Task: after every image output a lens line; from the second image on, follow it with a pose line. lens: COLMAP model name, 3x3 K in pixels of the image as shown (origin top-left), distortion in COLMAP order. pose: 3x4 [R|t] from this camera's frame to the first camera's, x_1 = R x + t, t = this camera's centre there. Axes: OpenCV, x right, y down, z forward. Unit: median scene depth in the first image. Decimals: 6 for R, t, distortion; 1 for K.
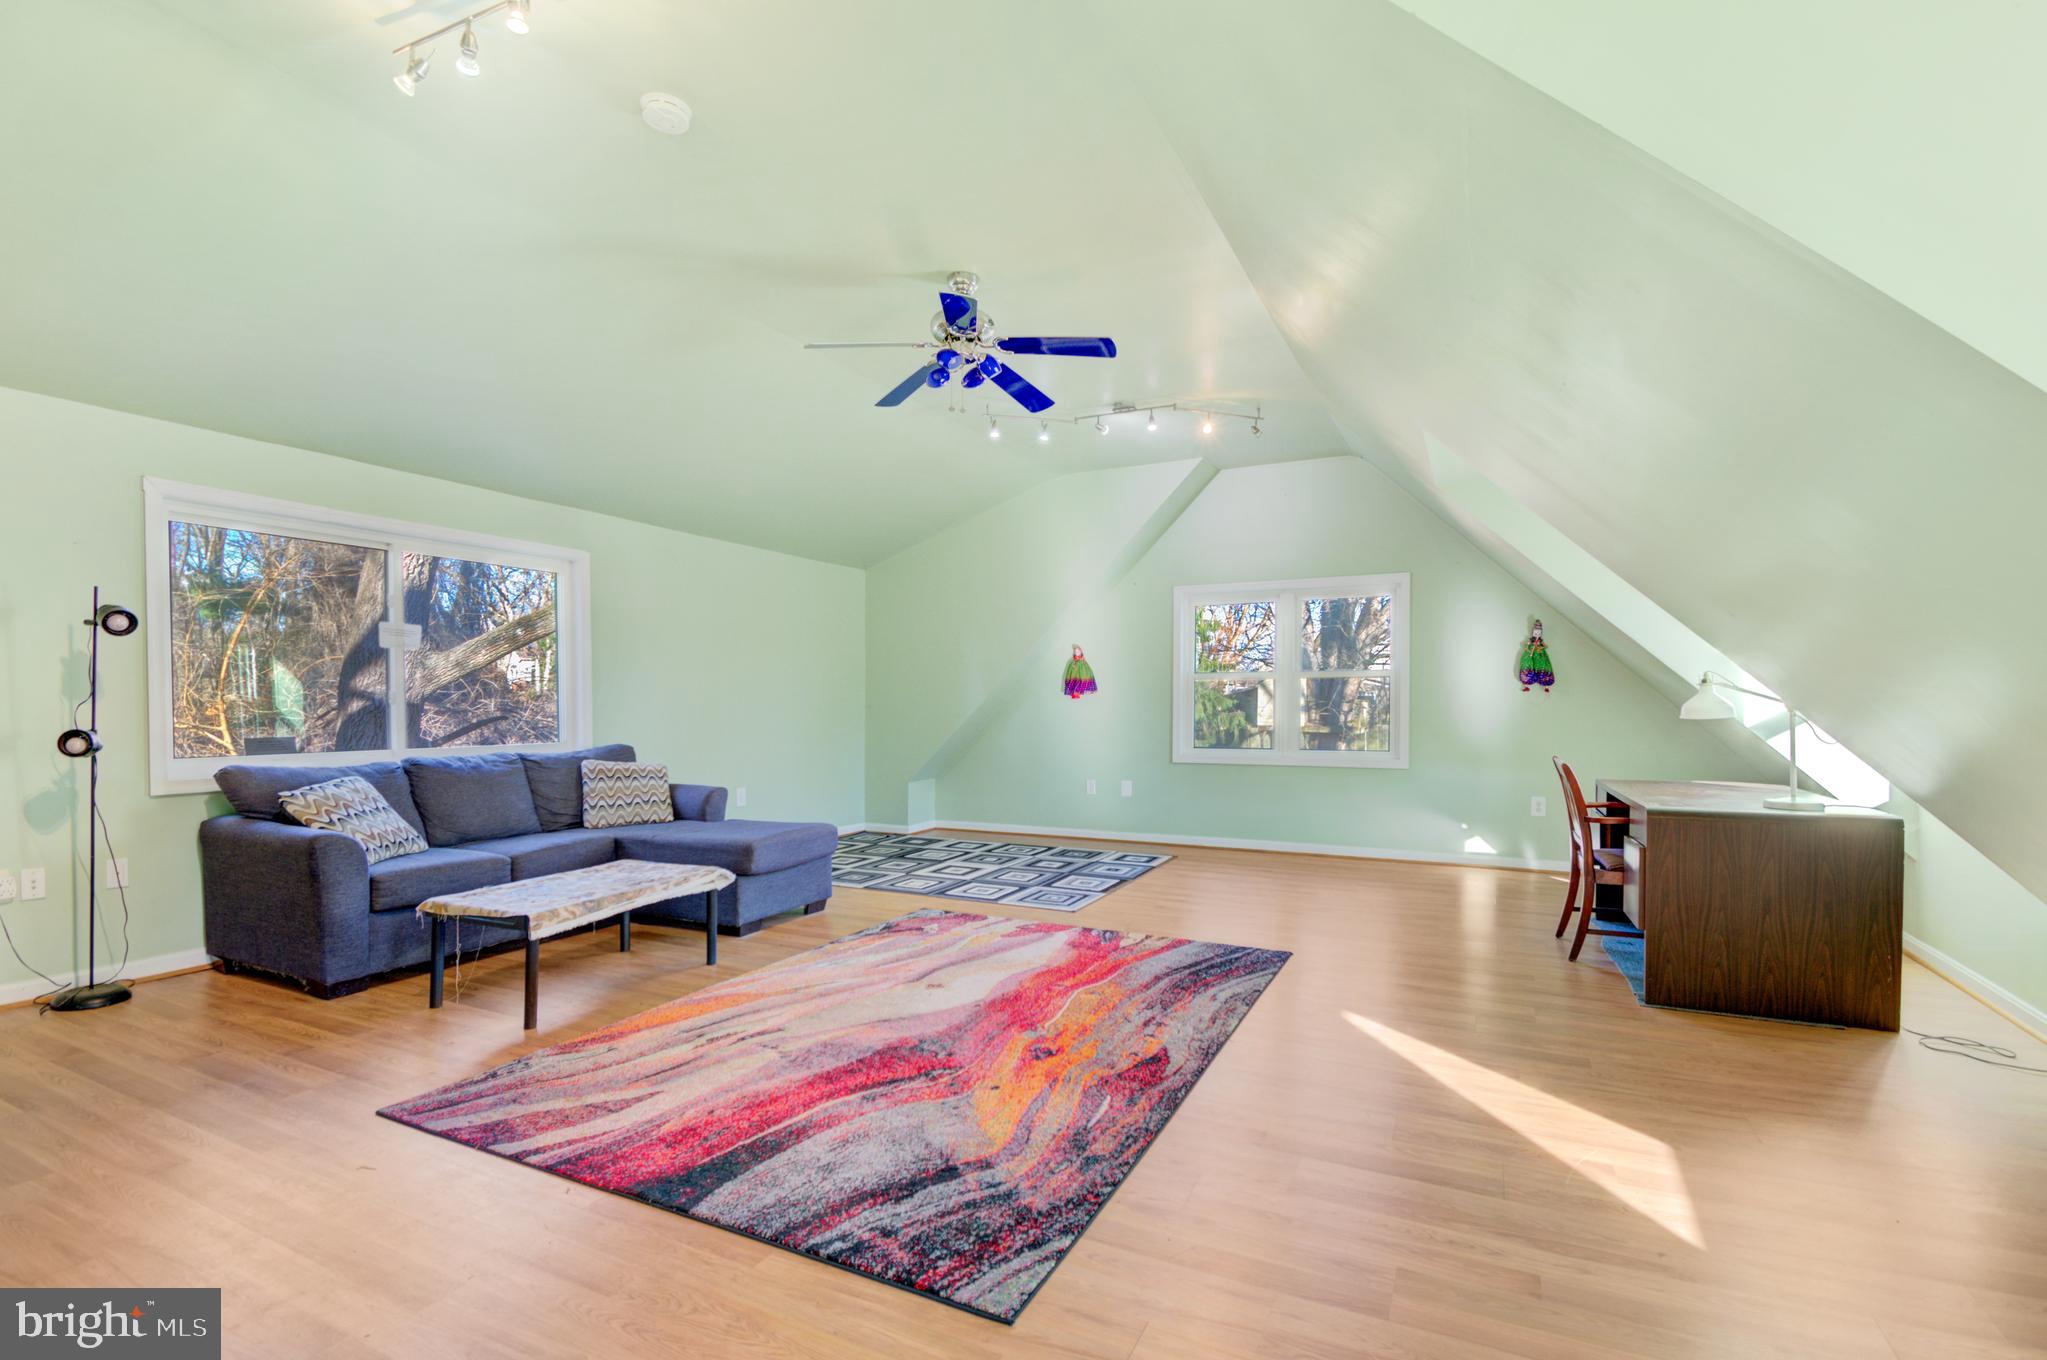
lens RADIAL K [[929.1, 0, 1032.5], [0, 929.1, 692.0], [0, 0, 1]] dist [0.005840, -0.000017]
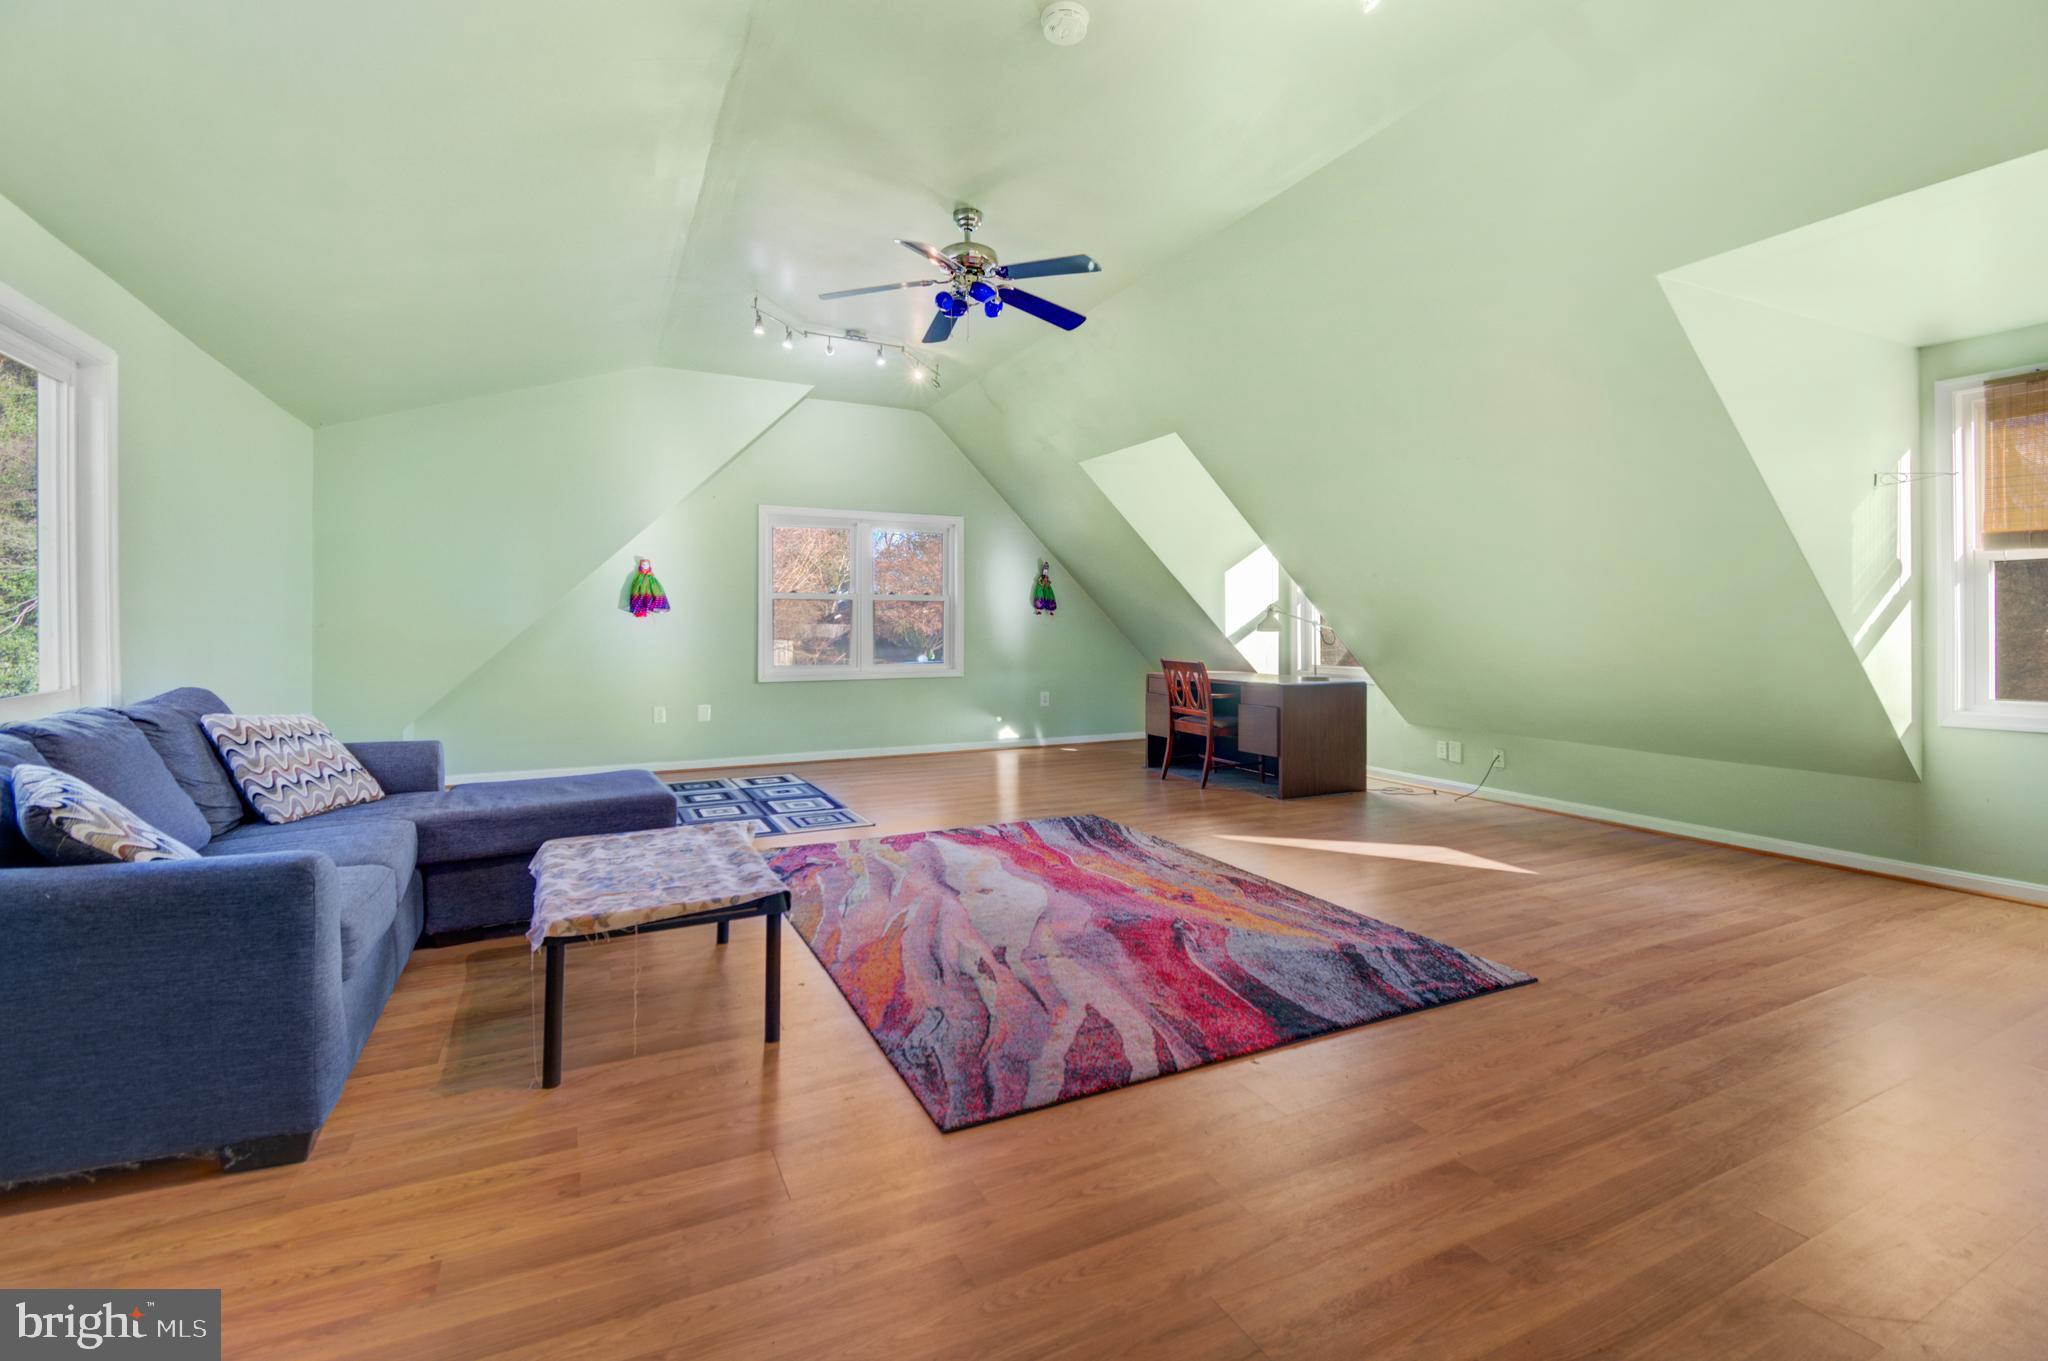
lens RADIAL K [[929.0, 0, 1026.0], [0, 929.0, 627.3], [0, 0, 1]] dist [0.009952, -0.000178]
pose [[0.608405, -0.001533, 0.793626, -1.144975], [-0.010012, 0.999904, 0.009606, 0.010842], [-0.793564, -0.013791, 0.608331, 0.412527]]
